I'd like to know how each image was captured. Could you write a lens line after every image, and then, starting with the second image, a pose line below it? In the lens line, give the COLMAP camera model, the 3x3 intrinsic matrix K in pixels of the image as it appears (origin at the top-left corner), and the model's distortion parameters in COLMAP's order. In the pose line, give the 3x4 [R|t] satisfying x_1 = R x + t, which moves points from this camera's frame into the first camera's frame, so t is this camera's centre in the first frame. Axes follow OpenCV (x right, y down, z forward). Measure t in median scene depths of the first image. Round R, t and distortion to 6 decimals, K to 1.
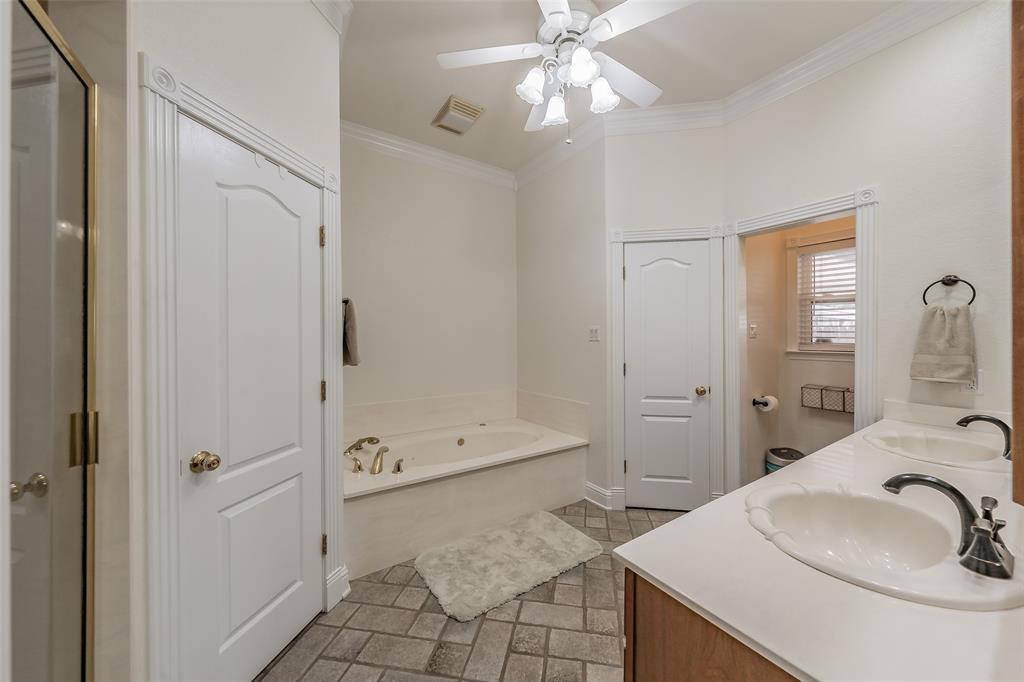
lens RADIAL K [[366.8, 0, 516.4], [0, 366.8, 337.7], [0, 0, 1]] dist [-0.001334, -0.000180]
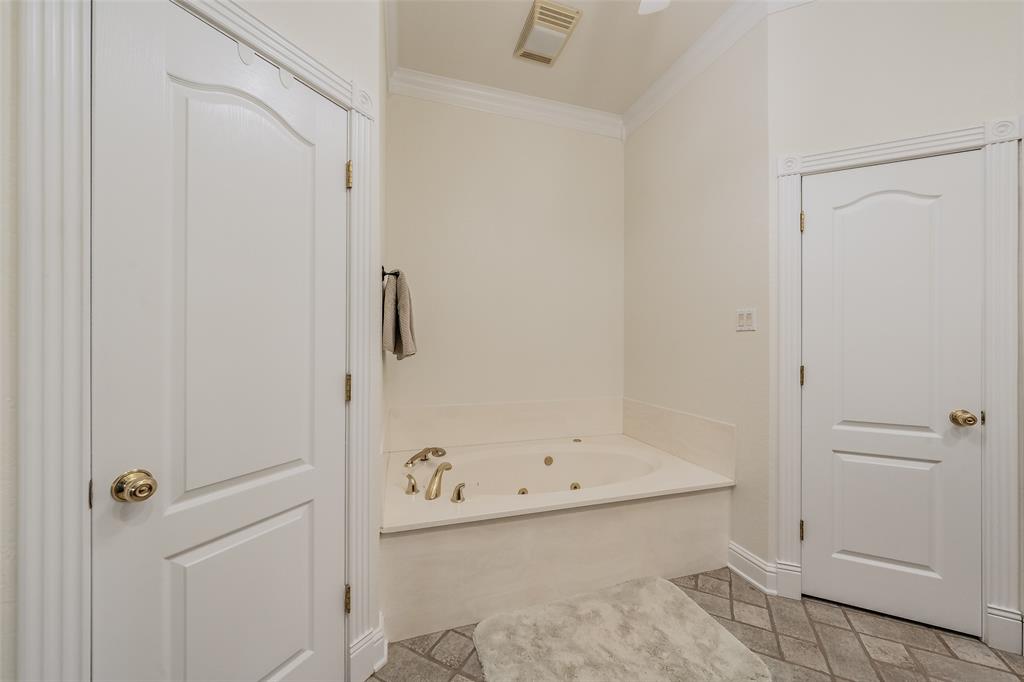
lens RADIAL K [[383.5, 0, 514.1], [0, 383.5, 335.9], [0, 0, 1]] dist [-0.000566, -0.000102]
pose [[0.962404, 0.008883, -0.271476, -0.002218], [-0.011094, 0.999917, -0.006611, 0.032439], [0.271395, 0.009374, 0.962423, 0.264298]]
